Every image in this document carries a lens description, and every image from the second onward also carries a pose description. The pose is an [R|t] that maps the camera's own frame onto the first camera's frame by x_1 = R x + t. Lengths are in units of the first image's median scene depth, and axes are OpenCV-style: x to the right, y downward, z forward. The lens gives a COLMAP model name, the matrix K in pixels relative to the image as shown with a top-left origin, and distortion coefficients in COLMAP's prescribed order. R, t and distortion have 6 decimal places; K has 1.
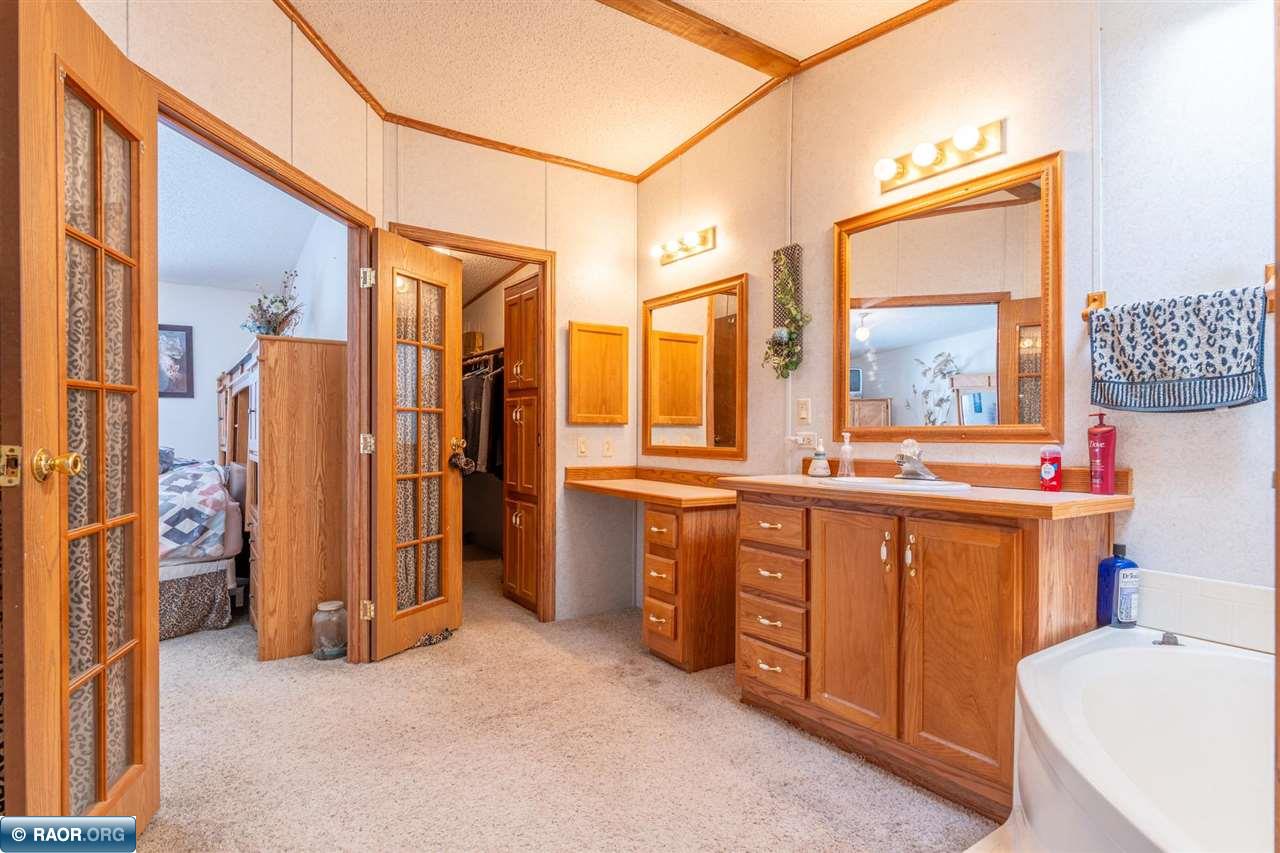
lens RADIAL K [[656.5, 0, 639.5], [0, 656.5, 433.2], [0, 0, 1]] dist [0.000820, -0.000279]
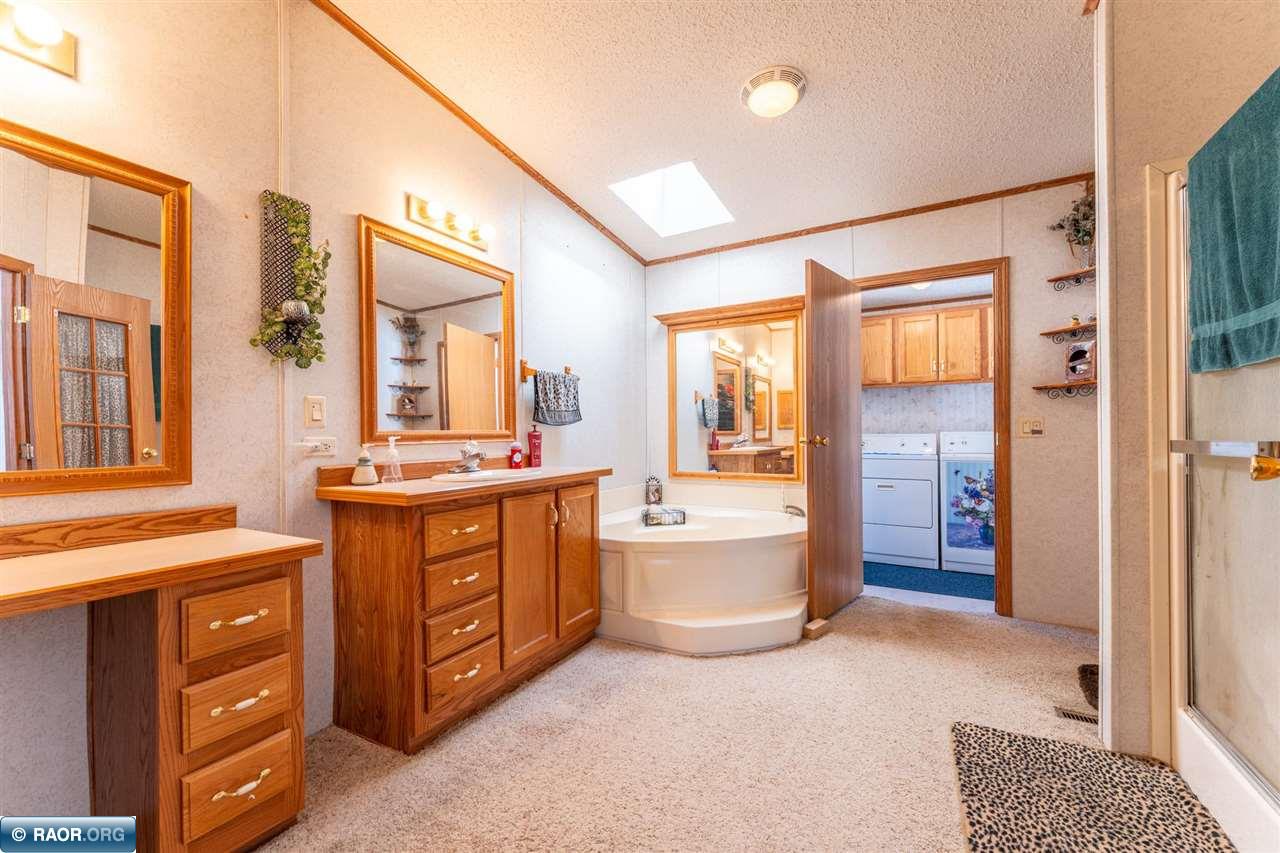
lens RADIAL K [[510.7, 0, 645.1], [0, 510.7, 433.4], [0, 0, 1]] dist [-0.002697, 0.000048]
pose [[-0.450529, 0.002367, 0.892759, -0.646052], [0.007885, 0.999968, 0.001329, -0.004507], [-0.892727, 0.007638, -0.450533, 1.168747]]
